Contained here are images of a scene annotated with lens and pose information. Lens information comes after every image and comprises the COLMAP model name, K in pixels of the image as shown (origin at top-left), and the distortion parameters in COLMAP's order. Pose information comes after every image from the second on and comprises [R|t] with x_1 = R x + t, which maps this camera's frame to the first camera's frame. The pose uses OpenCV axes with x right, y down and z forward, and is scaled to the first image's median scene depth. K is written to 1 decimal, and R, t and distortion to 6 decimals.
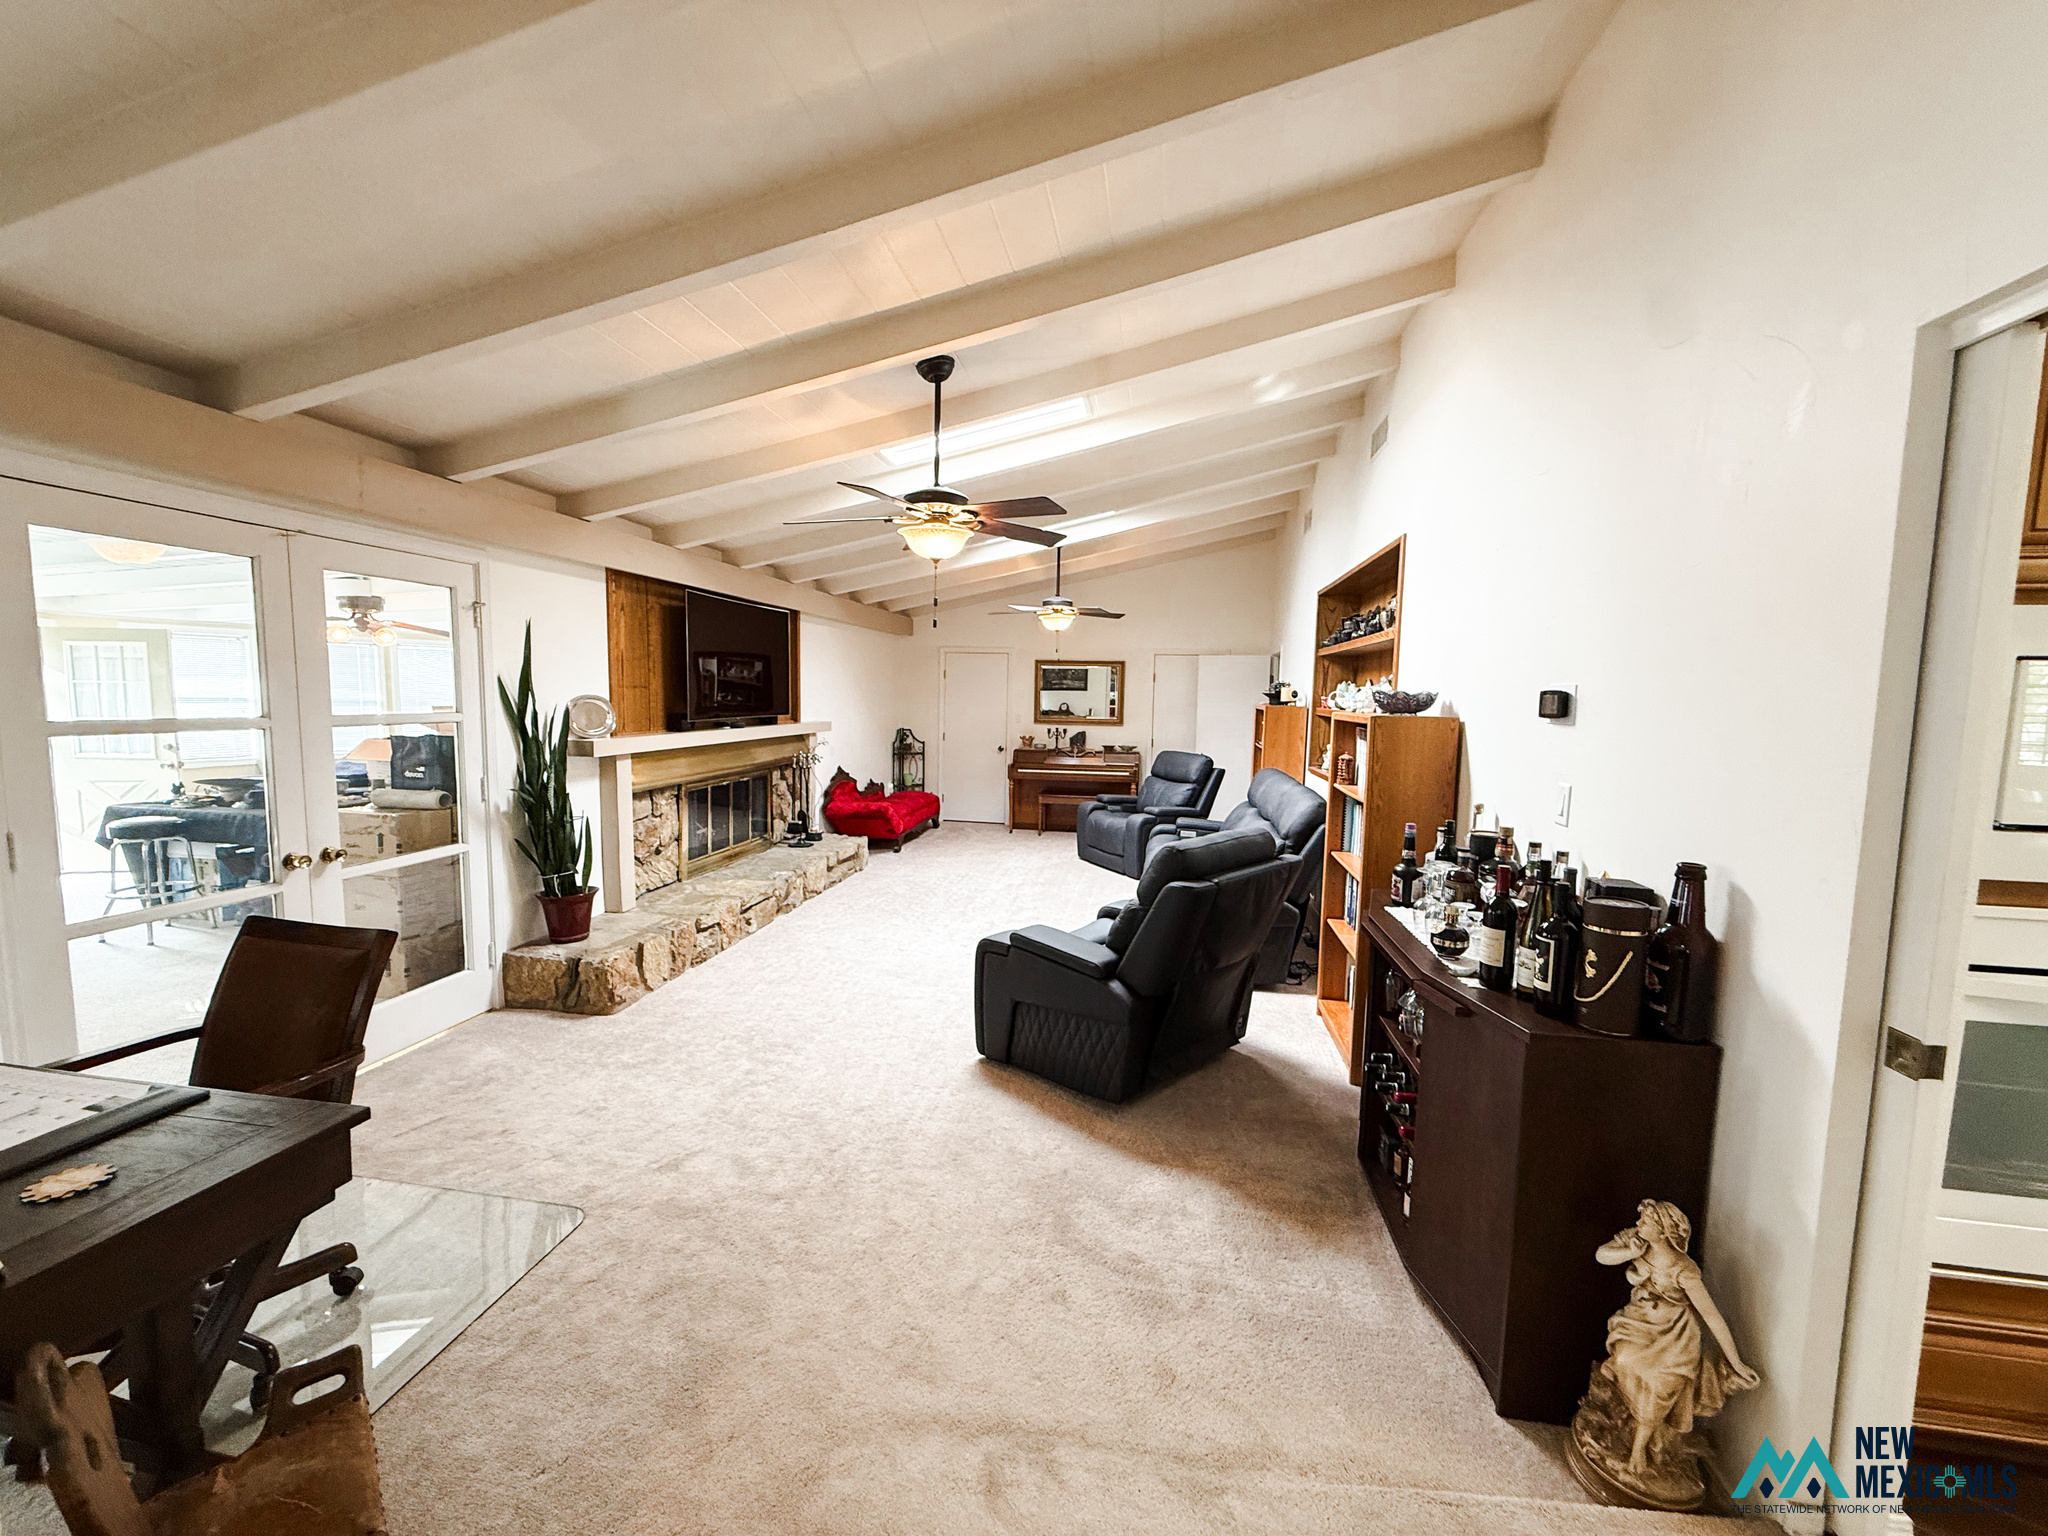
lens RADIAL K [[814.2, 0, 1024.0], [0, 814.2, 768.0], [0, 0, 1]] dist [-0.000190, 0.000279]
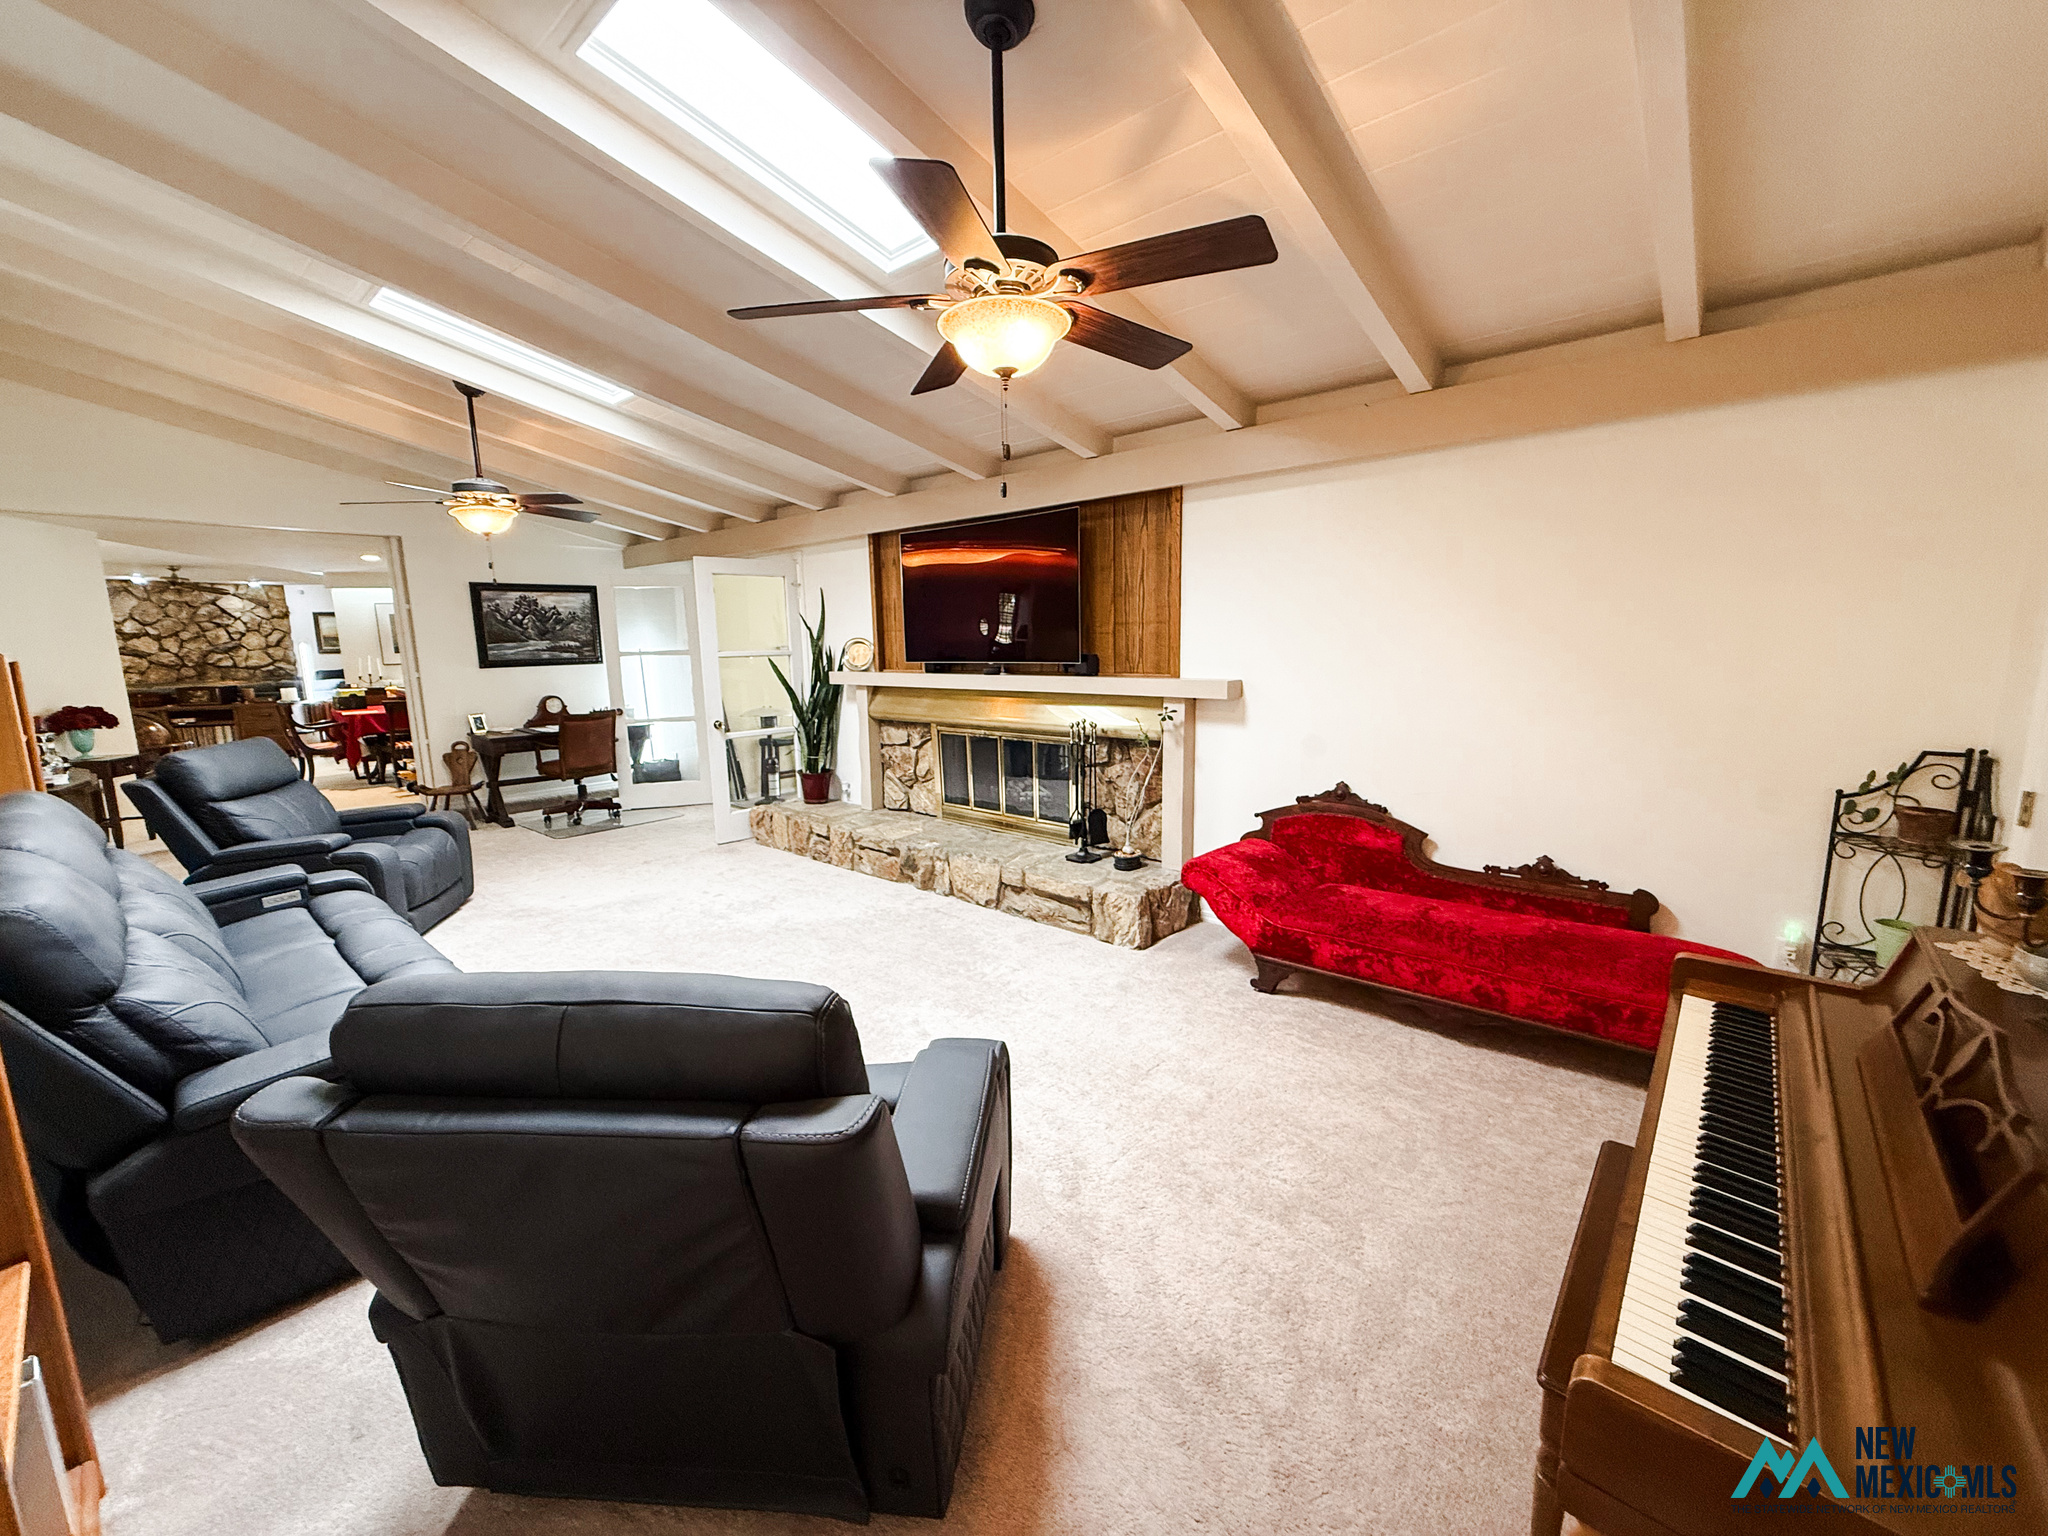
lens RADIAL K [[814.2, 0, 1024.0], [0, 814.2, 768.0], [0, 0, 1]] dist [-0.000190, 0.000279]
pose [[-0.521132, 0.120117, -0.844982, 0.302049], [-0.075914, 0.979599, 0.186072, -0.096225], [0.850094, 0.161114, -0.501381, 1.249470]]
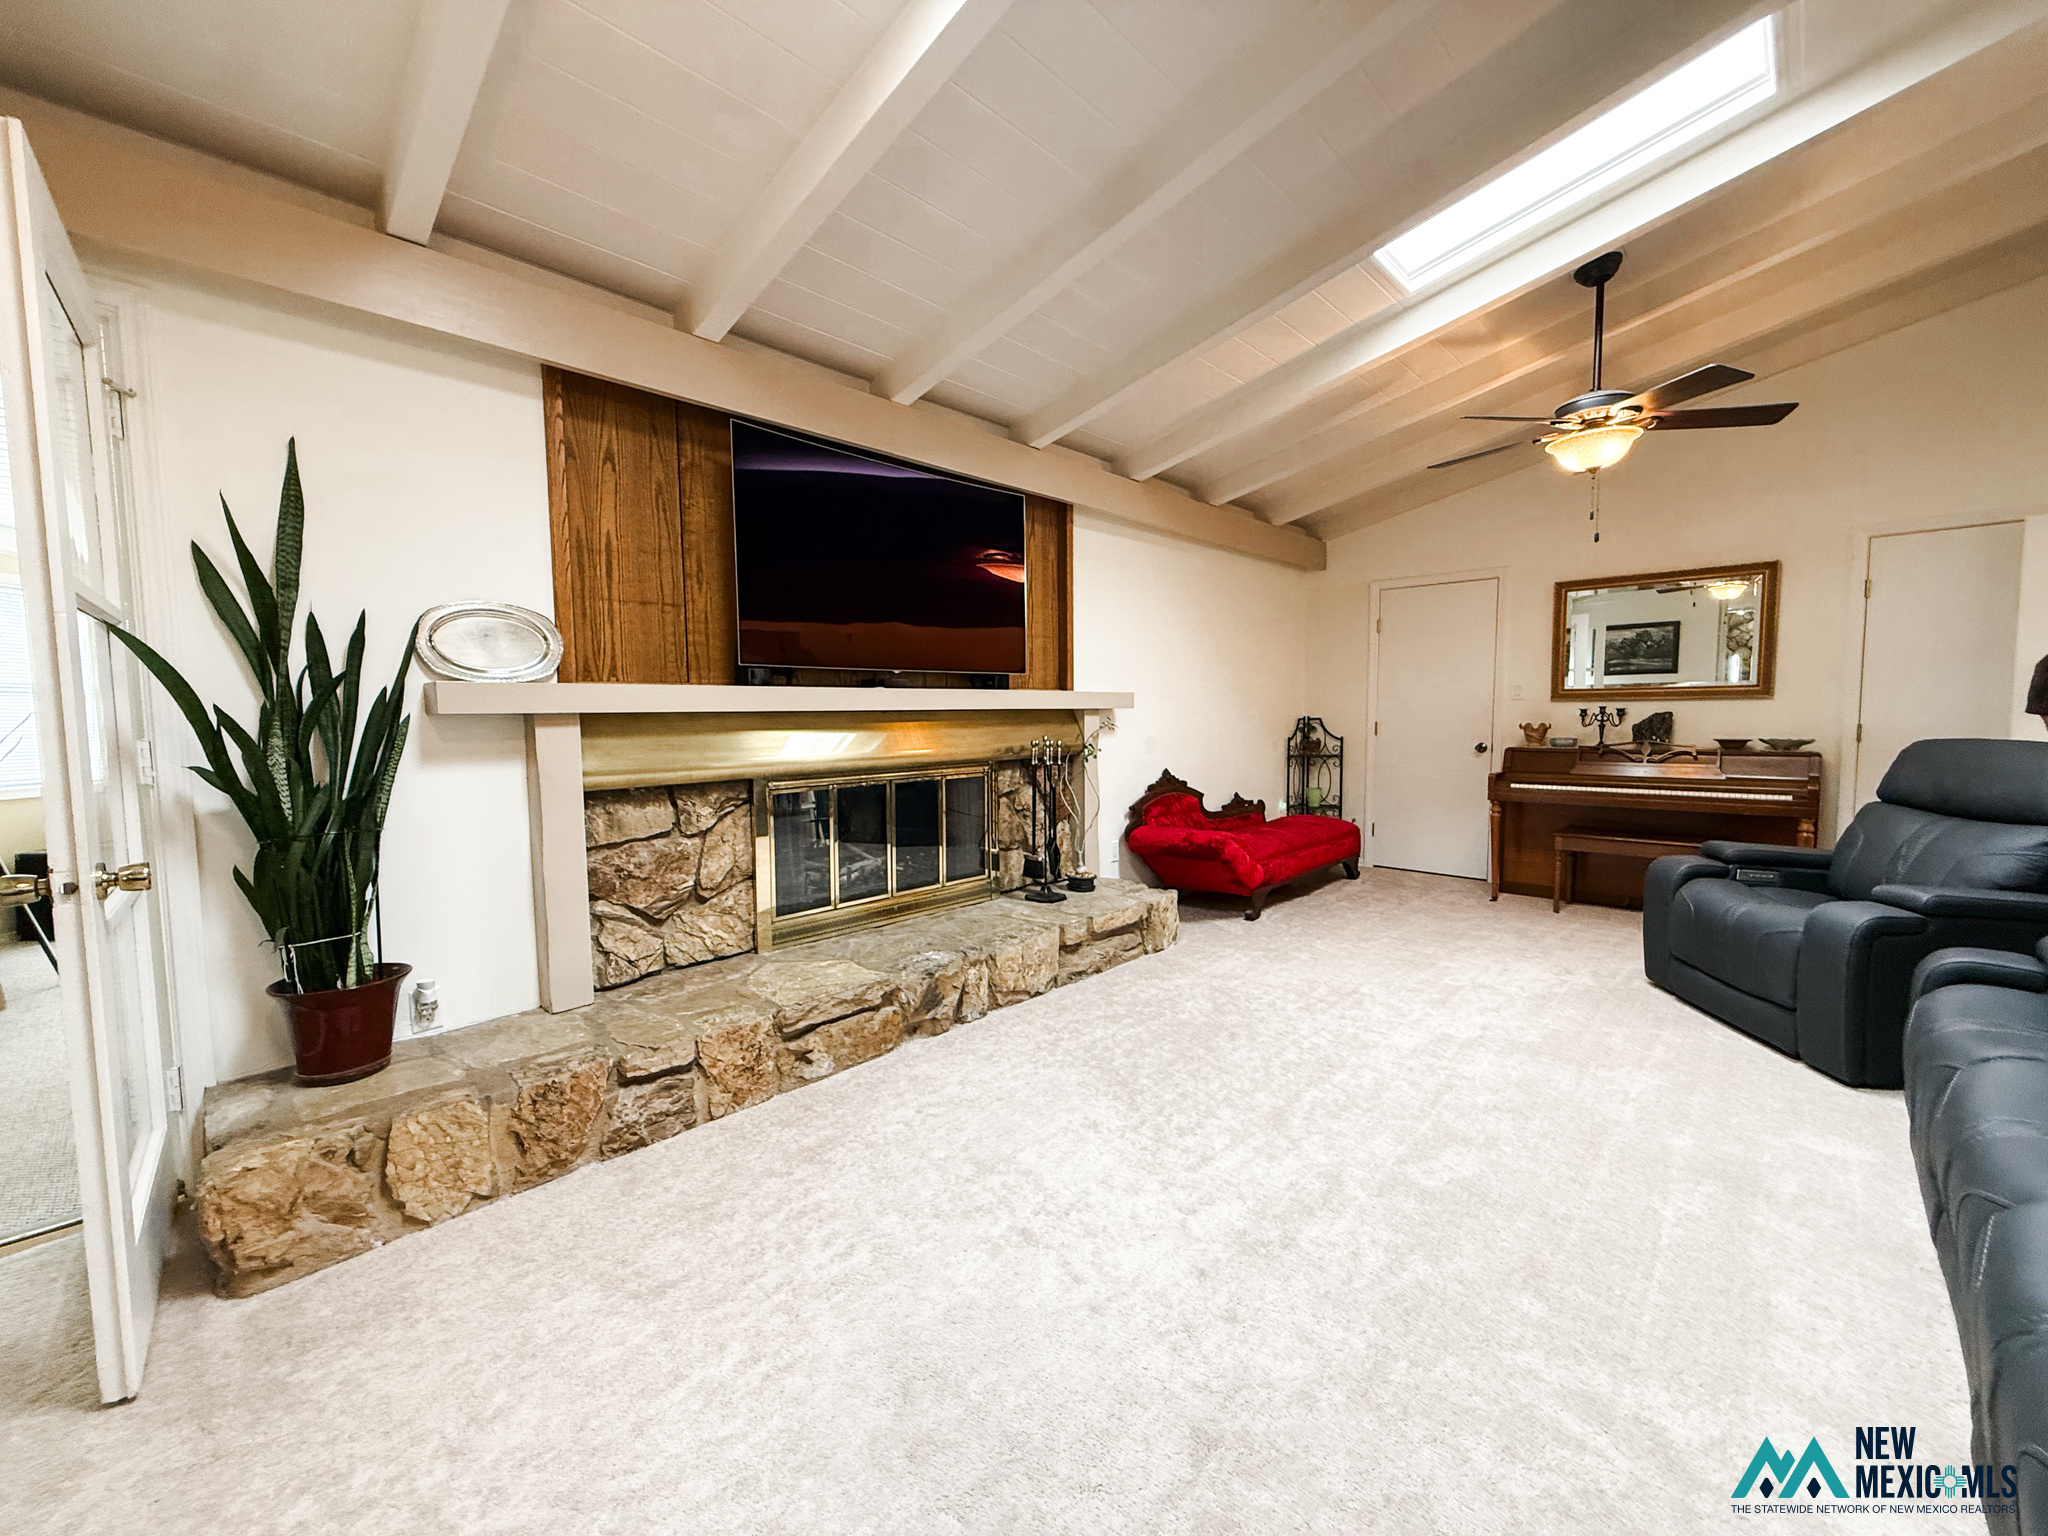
lens RADIAL K [[814.2, 0, 1024.0], [0, 814.2, 768.0], [0, 0, 1]] dist [-0.000190, 0.000279]
pose [[0.826540, 0.012042, -0.562749, 0.038640], [-0.026818, 0.999478, -0.018001, 0.012870], [0.562238, 0.029971, 0.826432, 0.493480]]
